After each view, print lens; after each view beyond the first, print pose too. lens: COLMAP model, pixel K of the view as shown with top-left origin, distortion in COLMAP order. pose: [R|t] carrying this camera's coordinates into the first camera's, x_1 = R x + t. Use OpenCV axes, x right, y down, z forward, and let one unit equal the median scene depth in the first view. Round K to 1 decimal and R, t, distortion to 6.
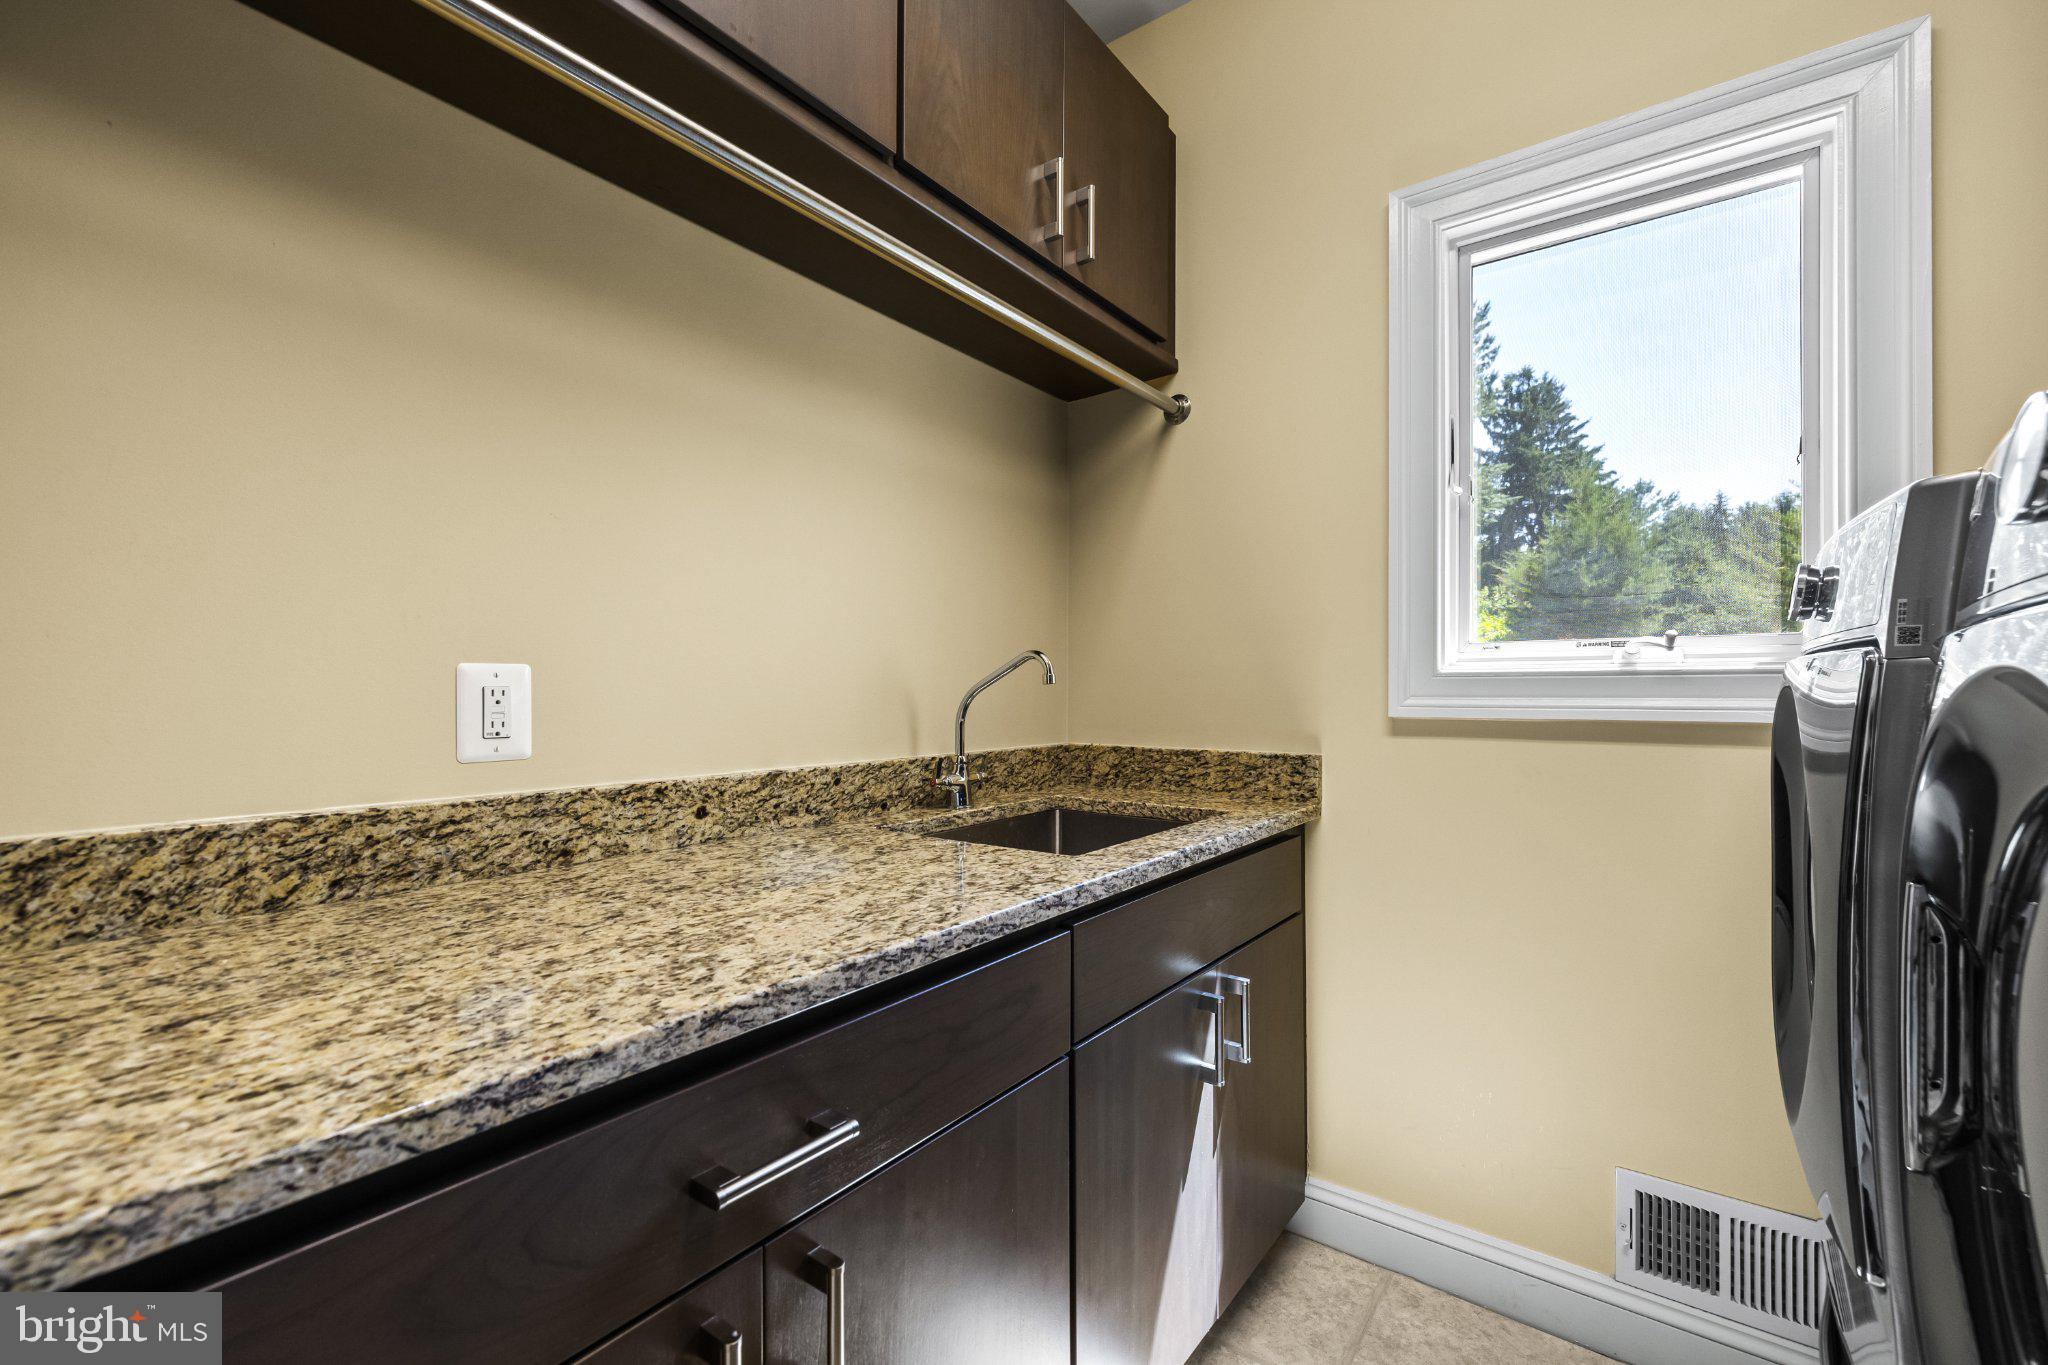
lens RADIAL K [[862.4, 0, 1029.4], [0, 862.4, 688.6], [0, 0, 1]] dist [0.000111, 0.000236]
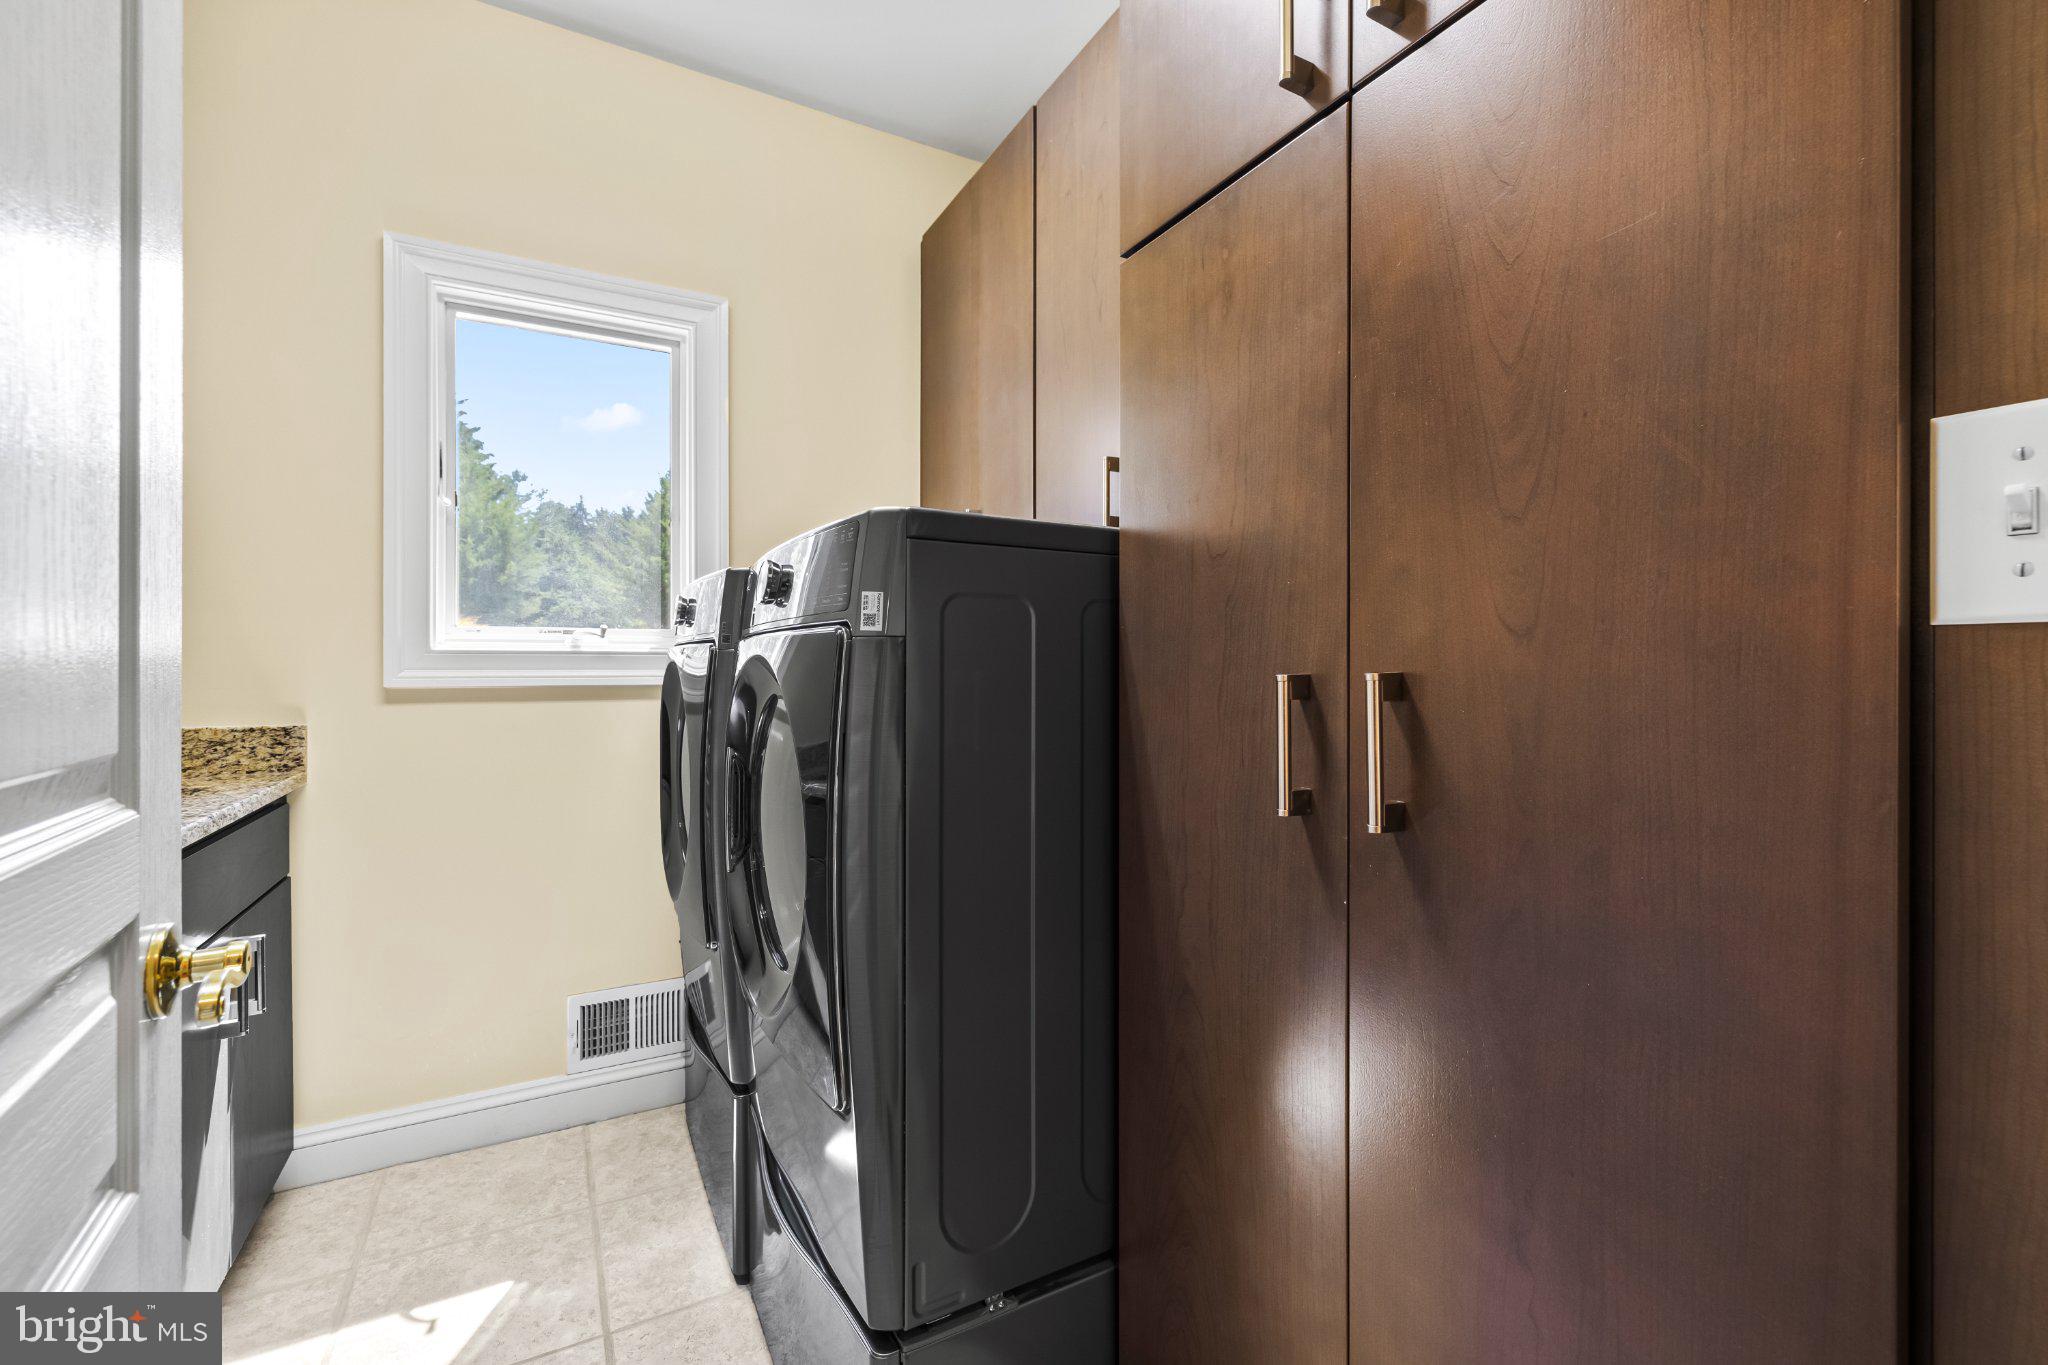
lens RADIAL K [[862.4, 0, 1026.0], [0, 862.4, 671.4], [0, 0, 1]] dist [0.000111, 0.000236]
pose [[0.405791, -0.004185, 0.913957, -0.318430], [-0.003659, 0.999974, 0.006203, 0.001562], [-0.913959, -0.005861, 0.405765, -0.275568]]
